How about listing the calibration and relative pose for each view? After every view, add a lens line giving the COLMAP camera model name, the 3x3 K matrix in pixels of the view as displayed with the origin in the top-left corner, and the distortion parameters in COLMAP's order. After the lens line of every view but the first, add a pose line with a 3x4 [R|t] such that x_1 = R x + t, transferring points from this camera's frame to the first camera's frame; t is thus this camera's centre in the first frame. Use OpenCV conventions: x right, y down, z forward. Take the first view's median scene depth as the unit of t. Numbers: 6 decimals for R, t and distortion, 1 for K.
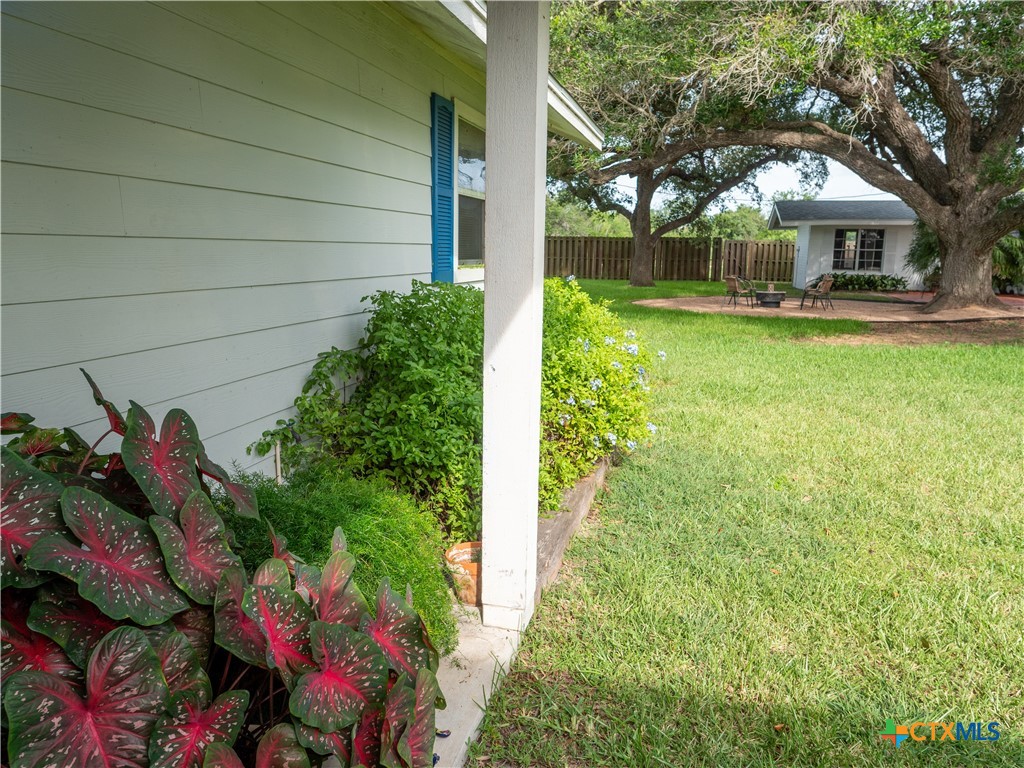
lens RADIAL K [[738.3, 0, 512.0], [0, 738.3, 384.0], [0, 0, 1]] dist [-0.021352, -0.000115]
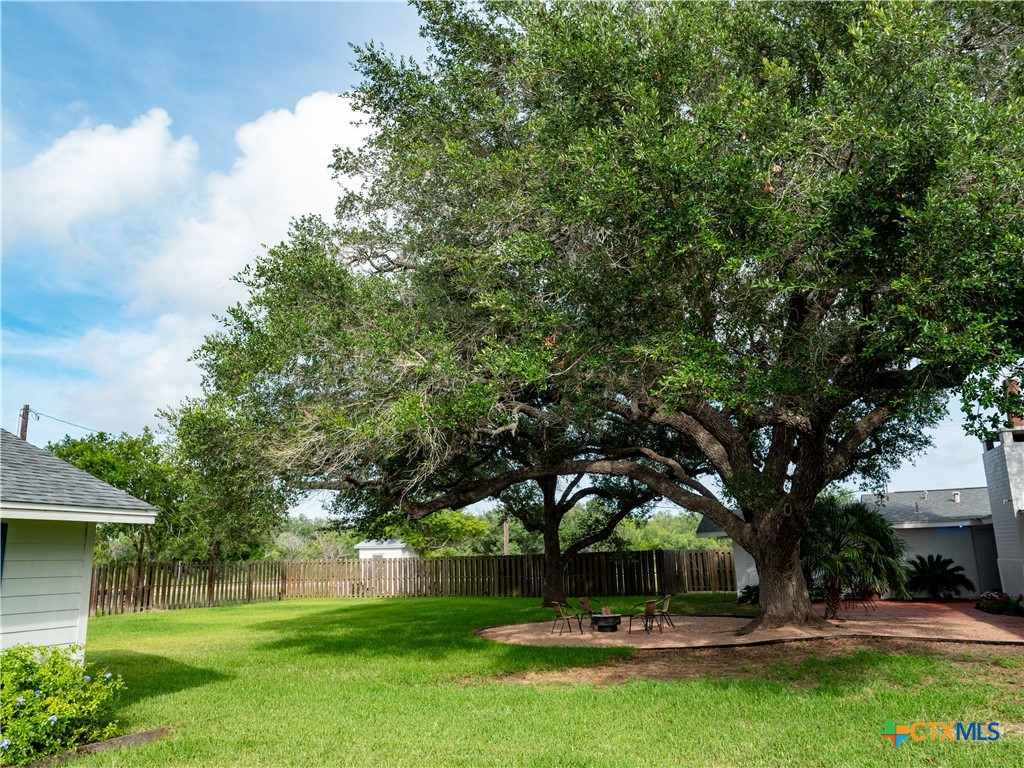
lens RADIAL K [[738.3, 0, 512.0], [0, 738.3, 384.0], [0, 0, 1]] dist [-0.021352, -0.000115]
pose [[0.990971, -0.068912, -0.115009, 0.363301], [0.017406, 0.916666, -0.399275, -0.017648], [0.132940, 0.393668, 0.909589, -0.037049]]
